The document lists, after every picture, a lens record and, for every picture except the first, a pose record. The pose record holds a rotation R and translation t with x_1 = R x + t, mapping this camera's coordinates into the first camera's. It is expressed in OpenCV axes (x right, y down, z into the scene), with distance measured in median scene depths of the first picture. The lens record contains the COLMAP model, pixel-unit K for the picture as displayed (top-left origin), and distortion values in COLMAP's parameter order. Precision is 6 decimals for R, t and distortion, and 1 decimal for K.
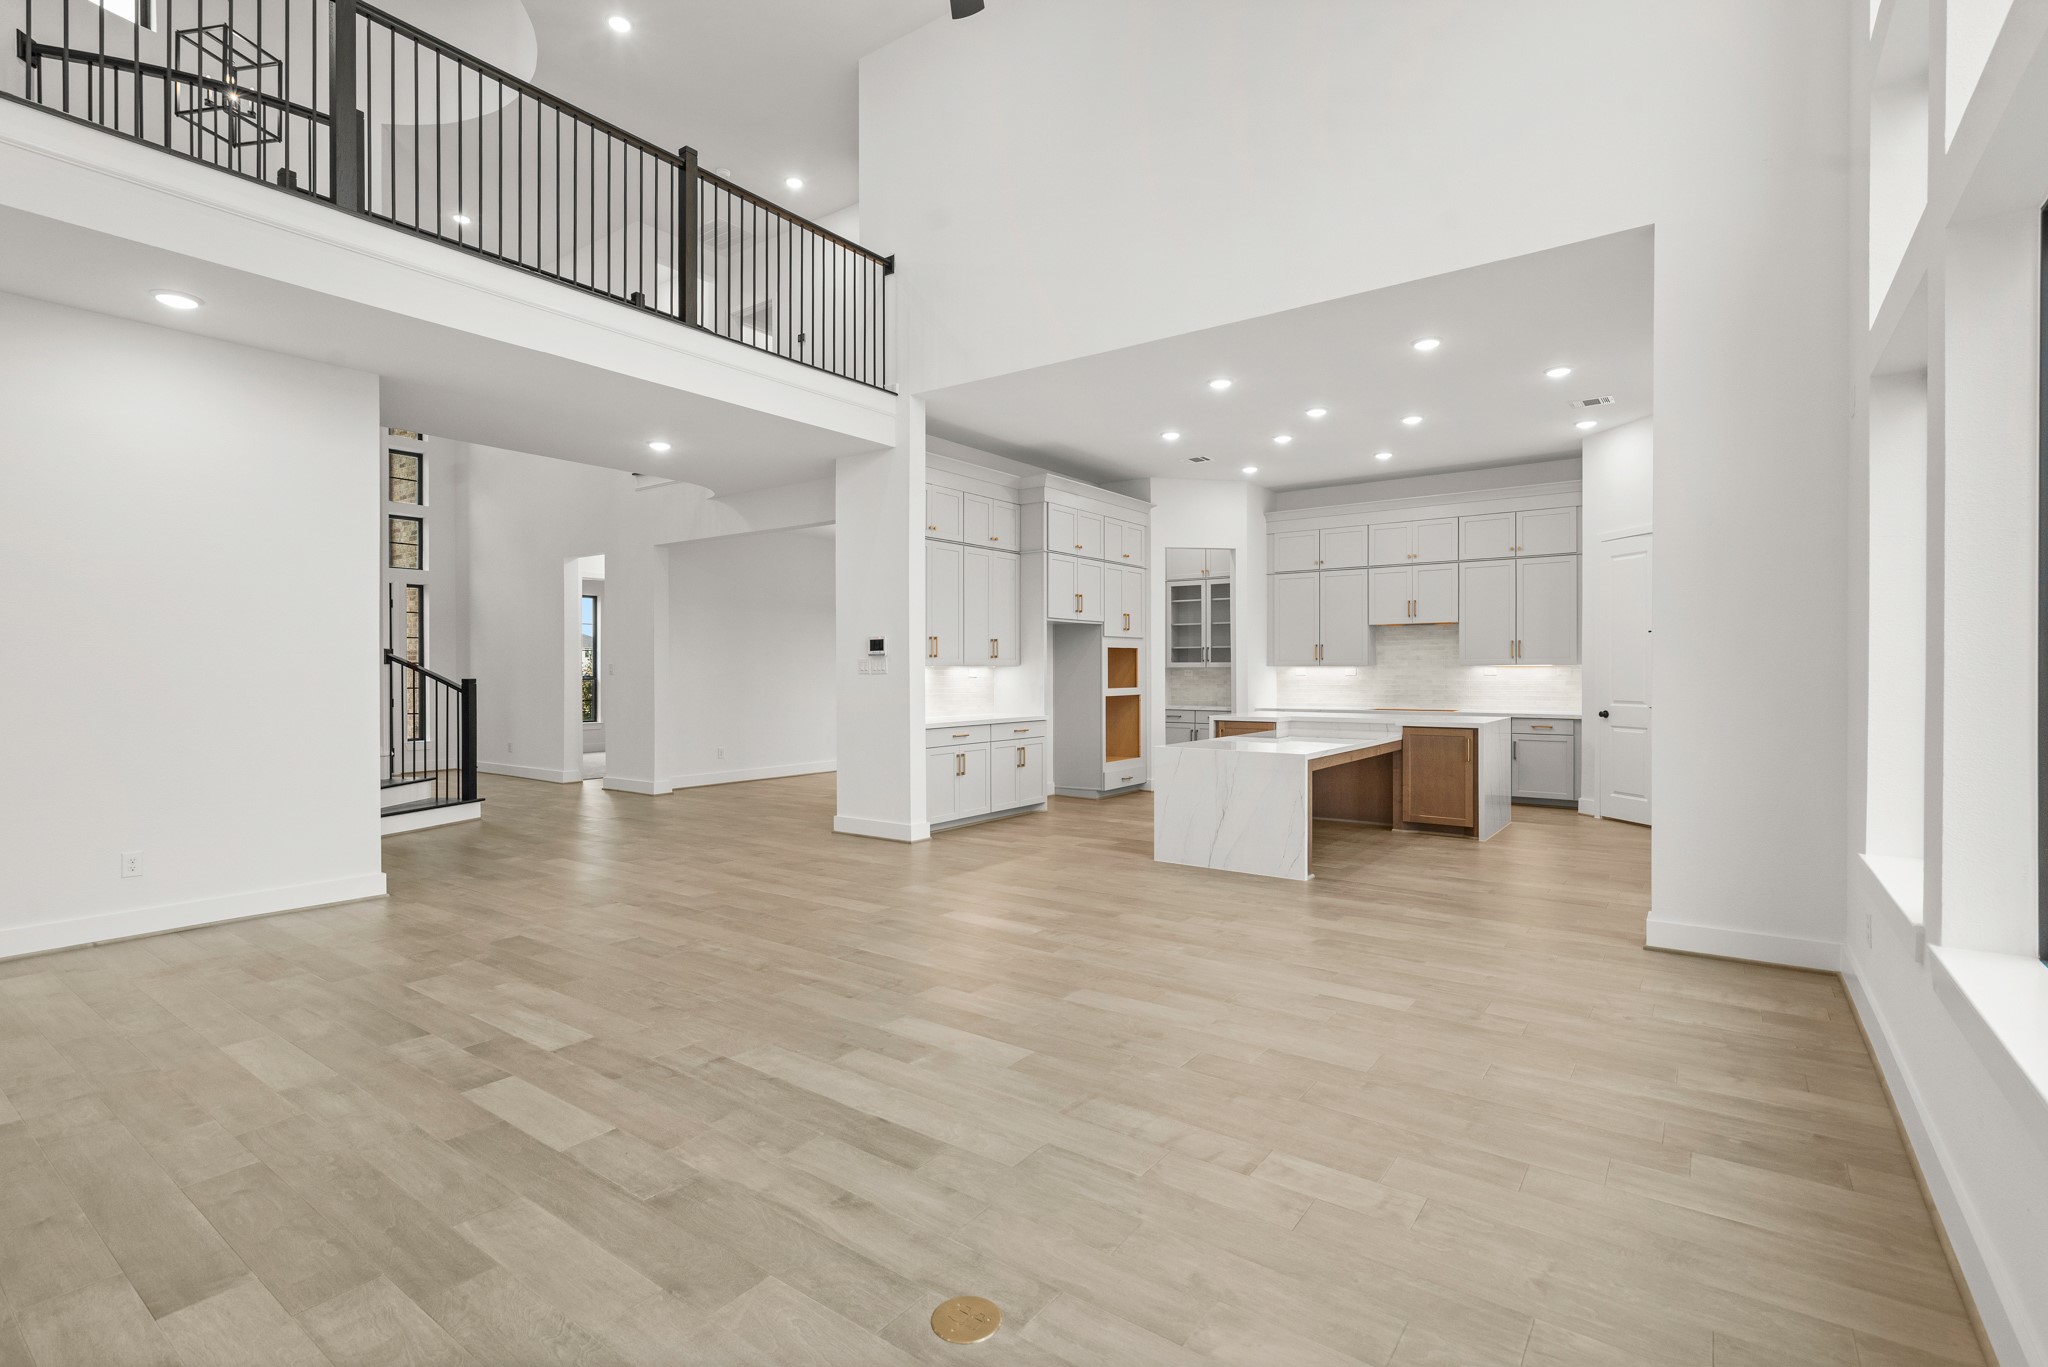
lens RADIAL K [[948.3, 0, 1024.0], [0, 948.3, 683.5], [0, 0, 1]] dist [0.000201, 0.000215]
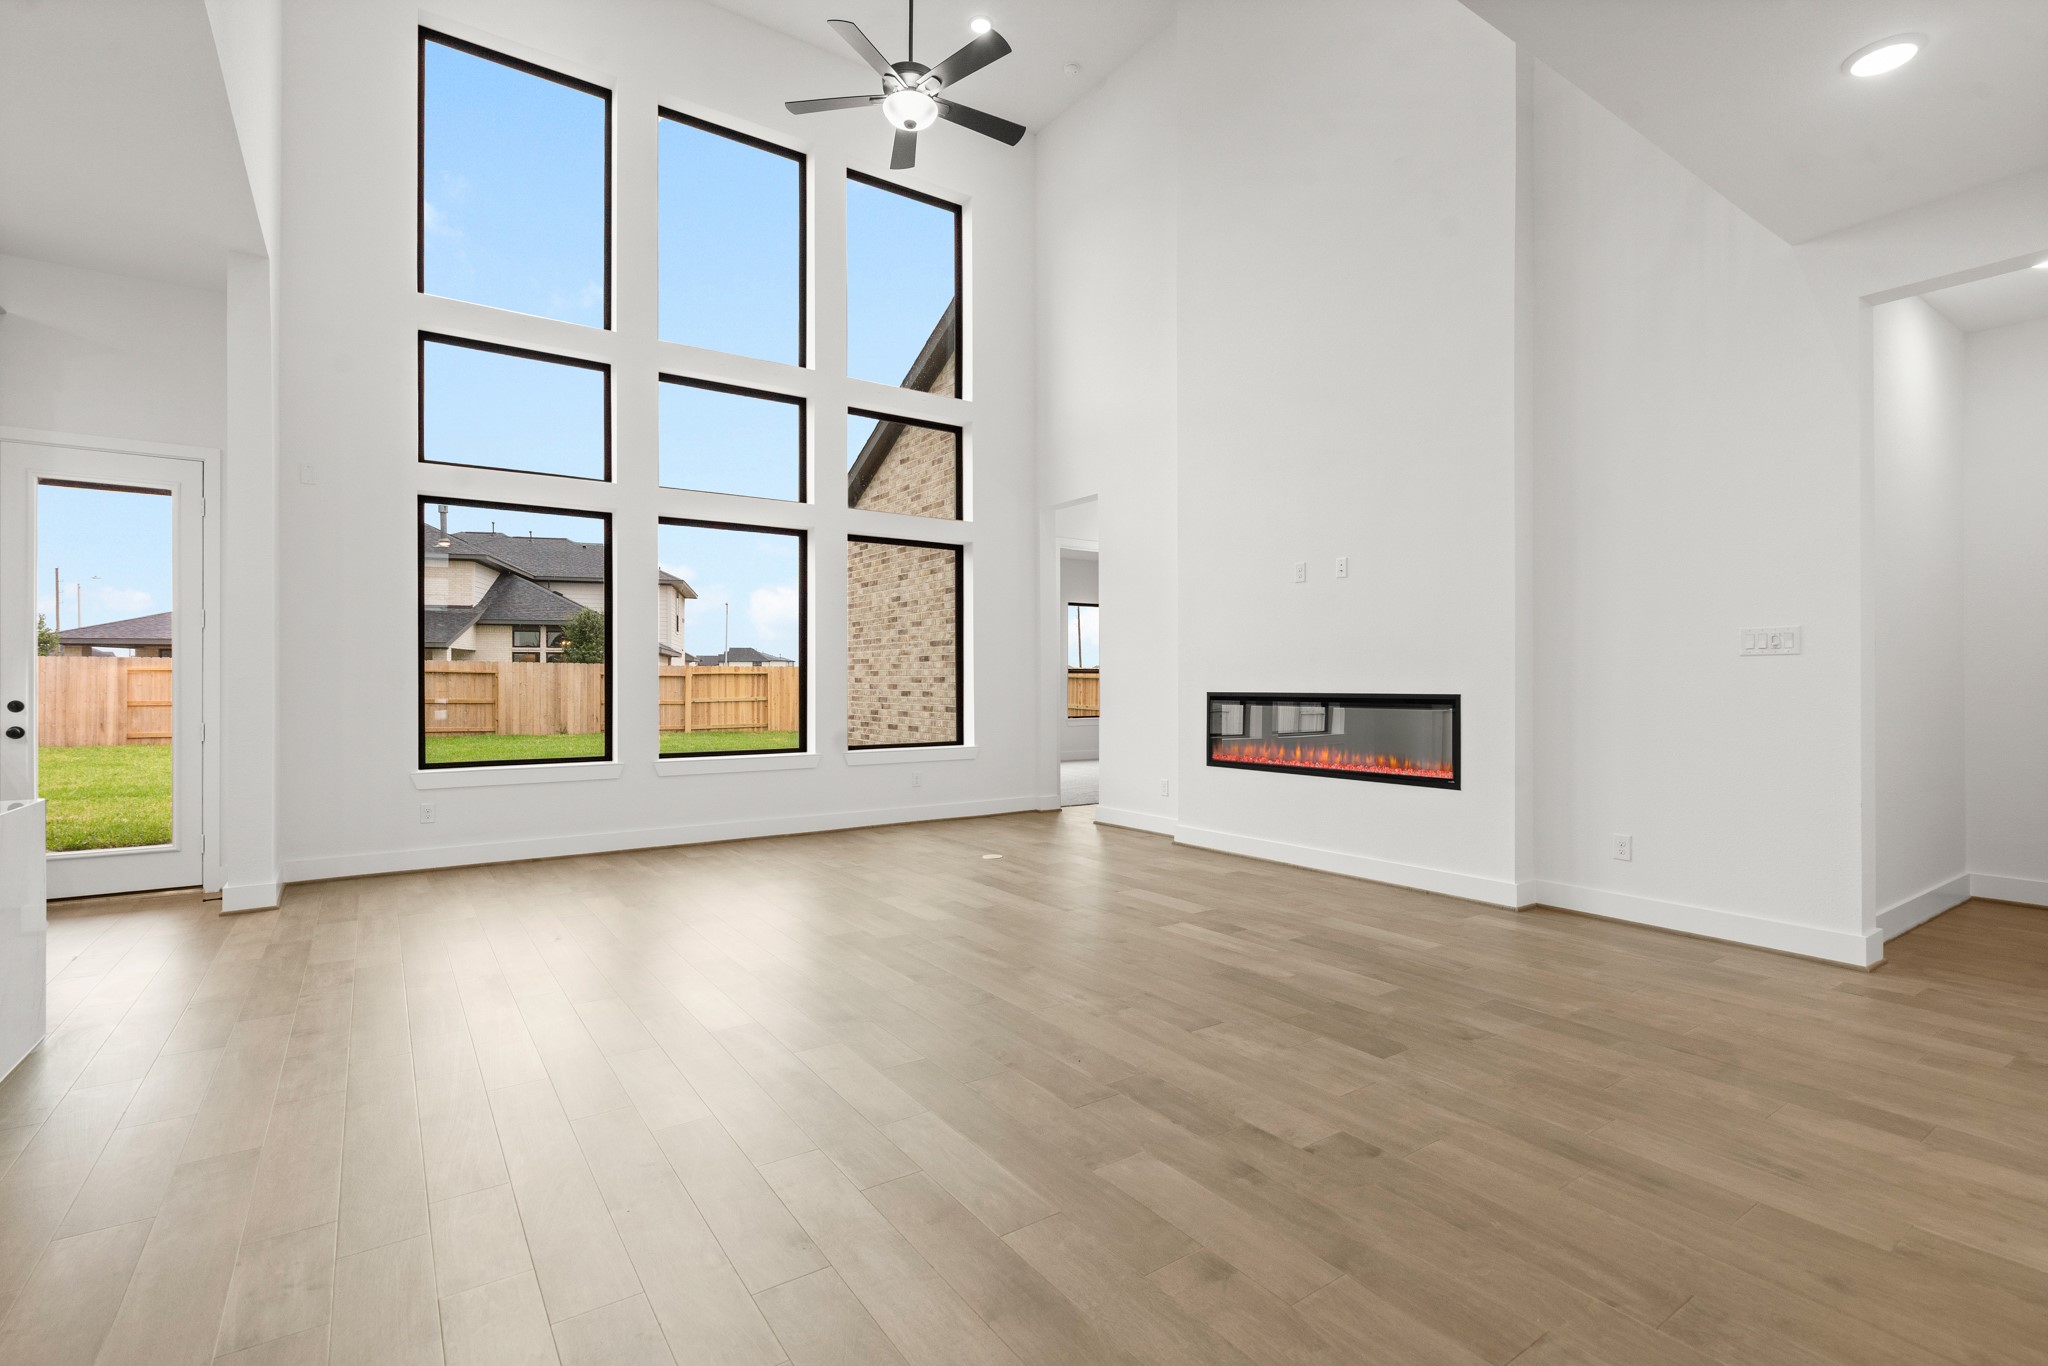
lens RADIAL K [[948.3, 0, 1024.0], [0, 948.3, 683.0], [0, 0, 1]] dist [0.000201, 0.000215]
pose [[-0.943943, 0.006556, 0.330044, -0.625474], [0.010679, 0.999886, 0.010681, 0.009837], [-0.329936, 0.013607, -0.943905, 2.019588]]
